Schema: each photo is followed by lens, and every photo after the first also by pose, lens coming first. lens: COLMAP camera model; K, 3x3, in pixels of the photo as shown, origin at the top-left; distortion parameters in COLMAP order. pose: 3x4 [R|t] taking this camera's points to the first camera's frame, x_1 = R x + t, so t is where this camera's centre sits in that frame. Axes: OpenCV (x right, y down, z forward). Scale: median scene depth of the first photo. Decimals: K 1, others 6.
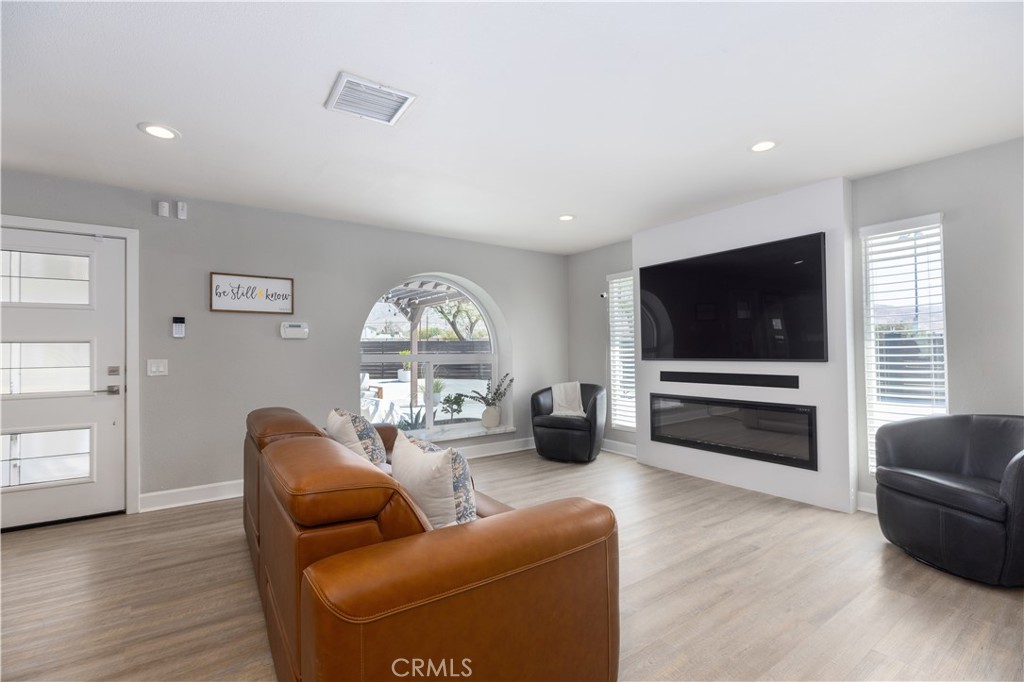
lens RADIAL K [[458.4, 0, 511.8], [0, 458.4, 345.3], [0, 0, 1]] dist [-0.000997, -0.000414]
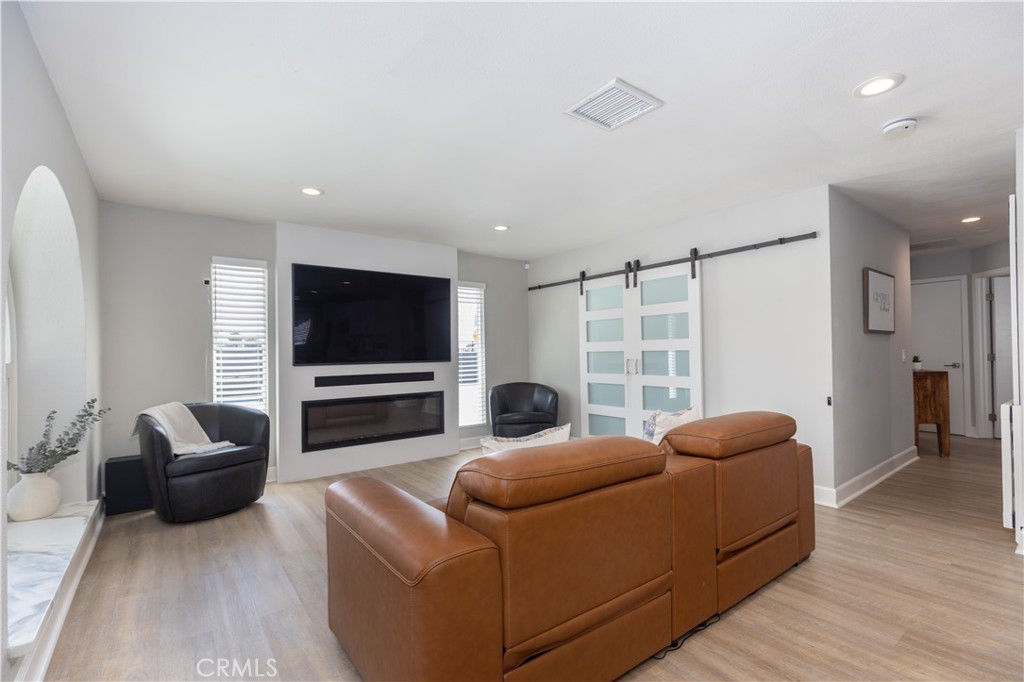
lens RADIAL K [[458.4, 0, 511.8], [0, 458.4, 345.3], [0, 0, 1]] dist [-0.000997, -0.000414]
pose [[-0.048851, 0.025226, 0.998487, -0.845141], [0.001273, 0.999682, -0.025194, 0.019825], [-0.998805, 0.000041, -0.048868, 0.819757]]
